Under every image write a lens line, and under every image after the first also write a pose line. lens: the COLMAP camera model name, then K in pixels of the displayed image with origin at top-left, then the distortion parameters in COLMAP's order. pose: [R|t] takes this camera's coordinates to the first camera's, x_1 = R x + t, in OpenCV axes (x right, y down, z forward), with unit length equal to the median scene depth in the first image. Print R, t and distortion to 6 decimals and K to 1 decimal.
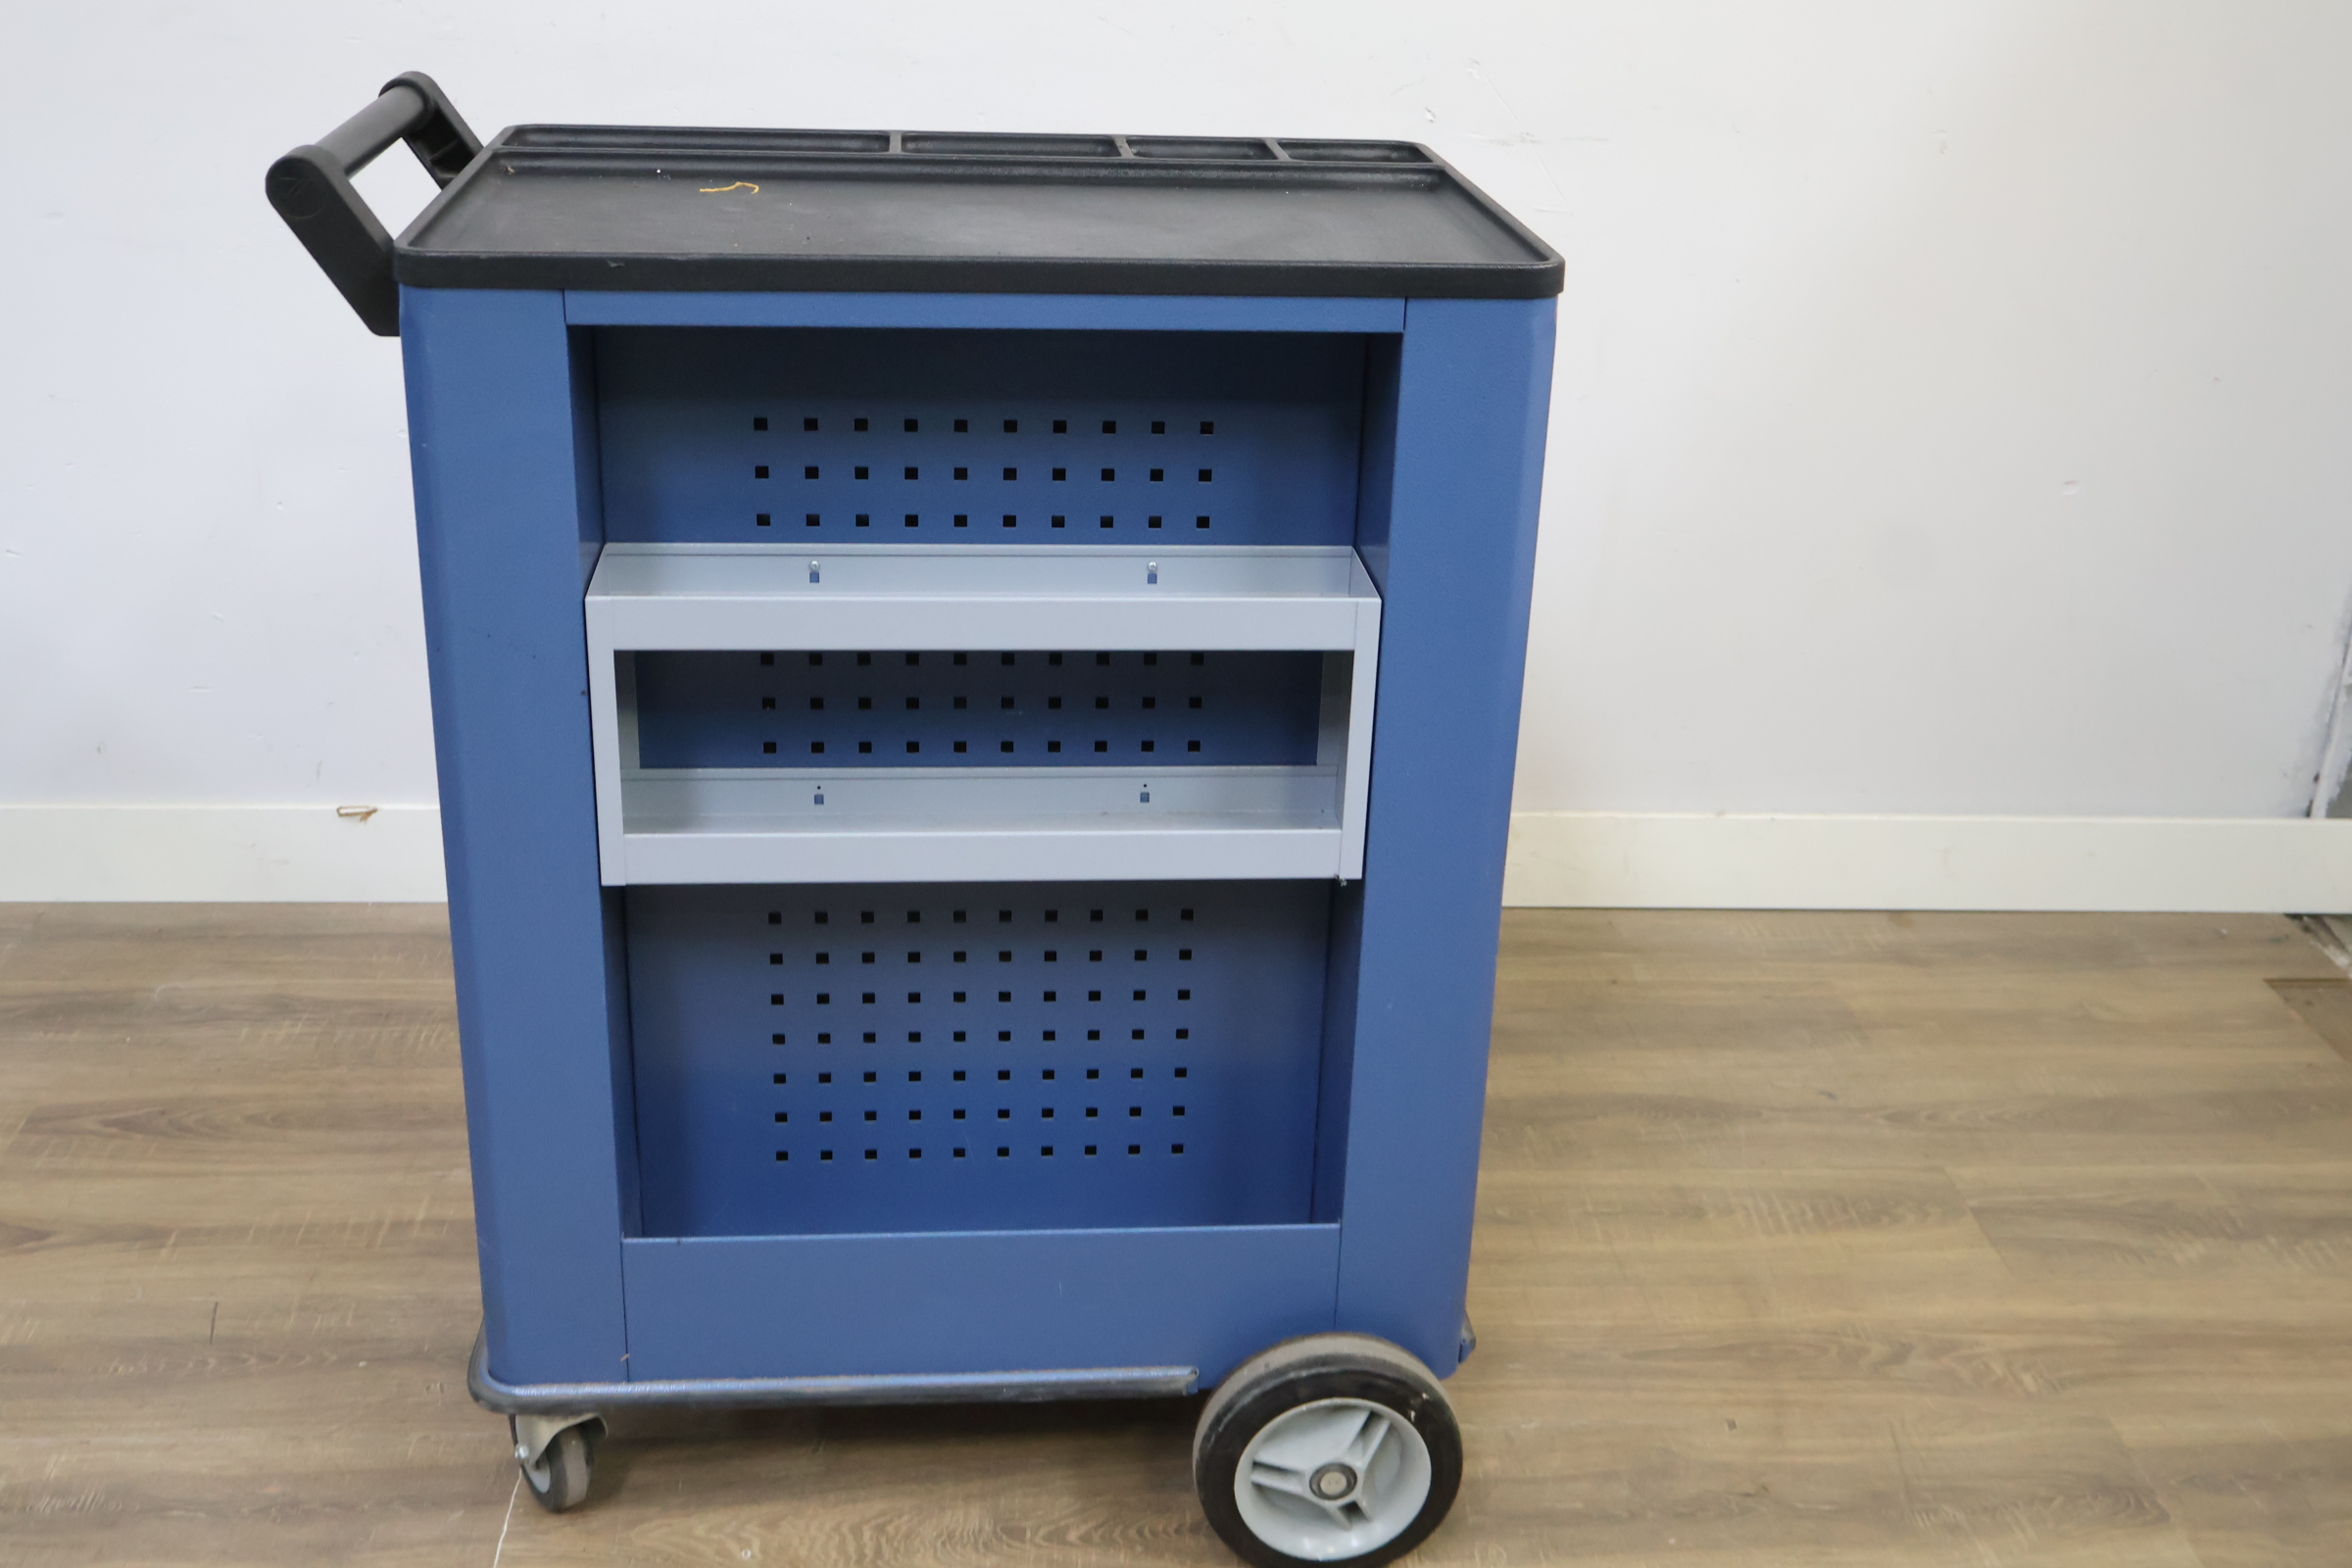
lens RADIAL K [[2532.8, 0, 1178.0], [0, 2532.8, 789.9], [0, 0, 1]] dist [-0.004922, 0.000000]
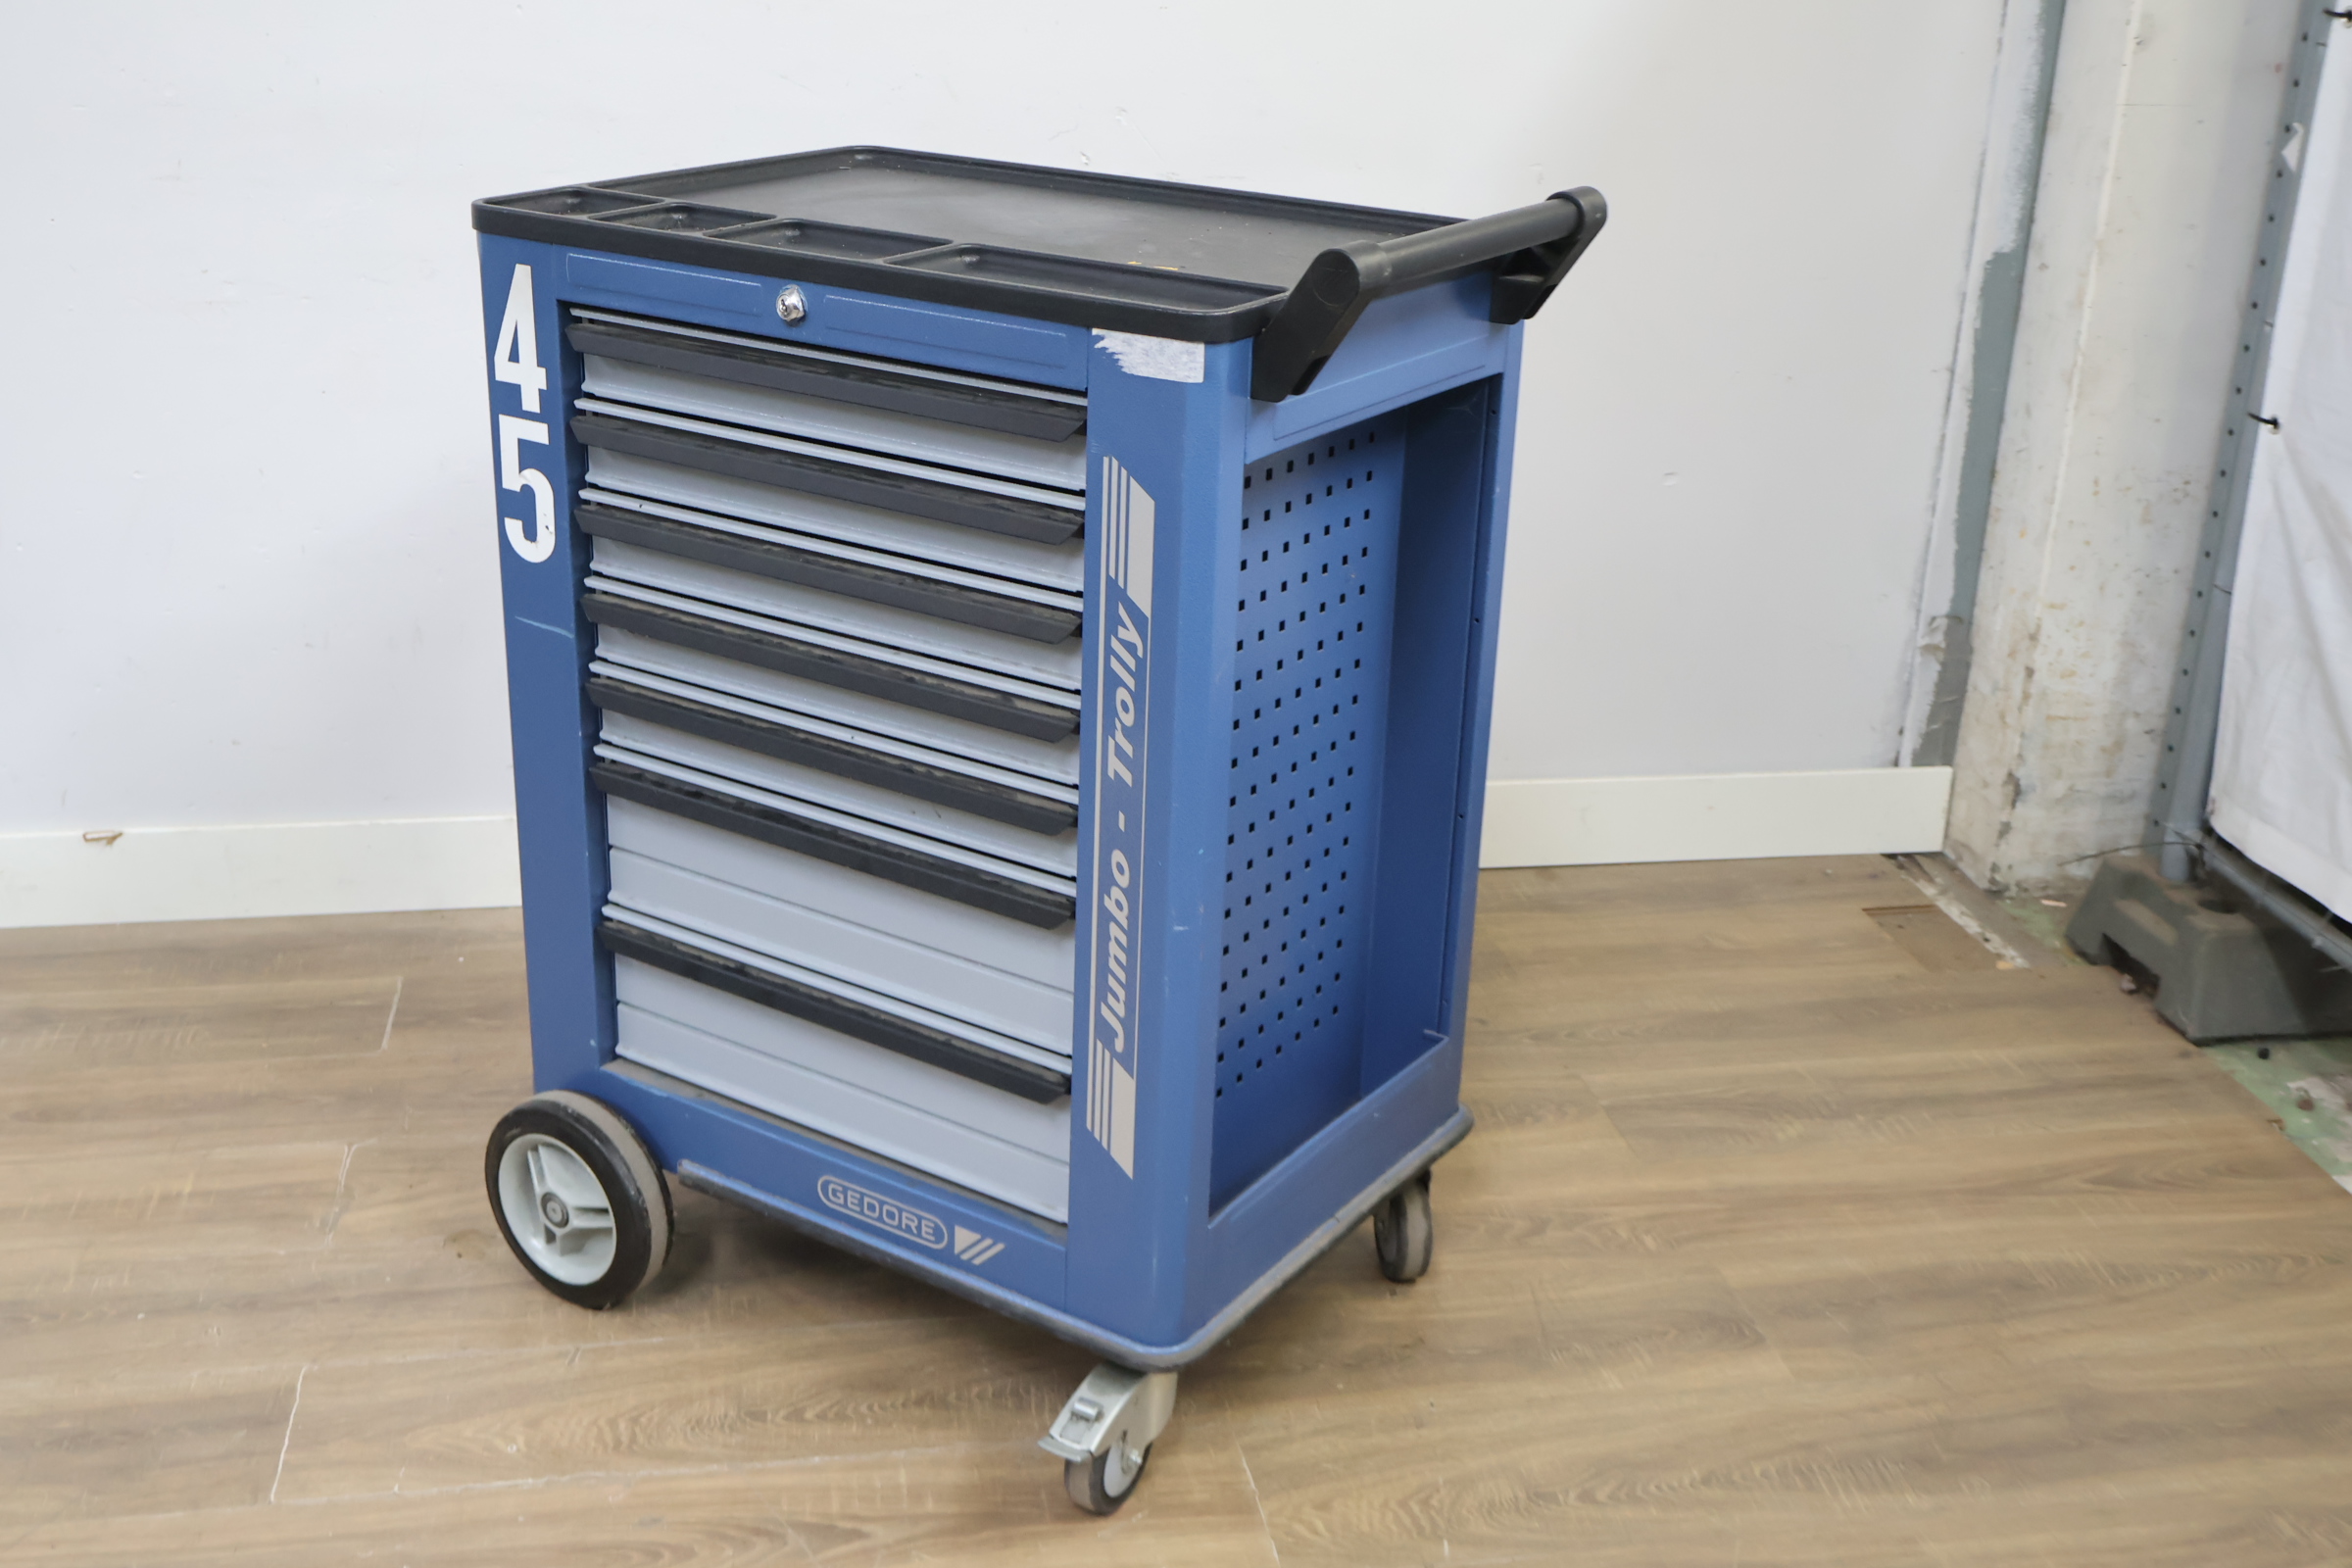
lens RADIAL K [[2532.8, 0, 1169.9], [0, 2532.8, 786.3], [0, 0, 1]] dist [-0.004922, 0.000000]
pose [[0.993684, -0.043111, 0.103599, 0.010646], [0.046309, 0.998516, -0.028662, 0.048165], [-0.102209, 0.033278, 0.994206, -0.114525]]
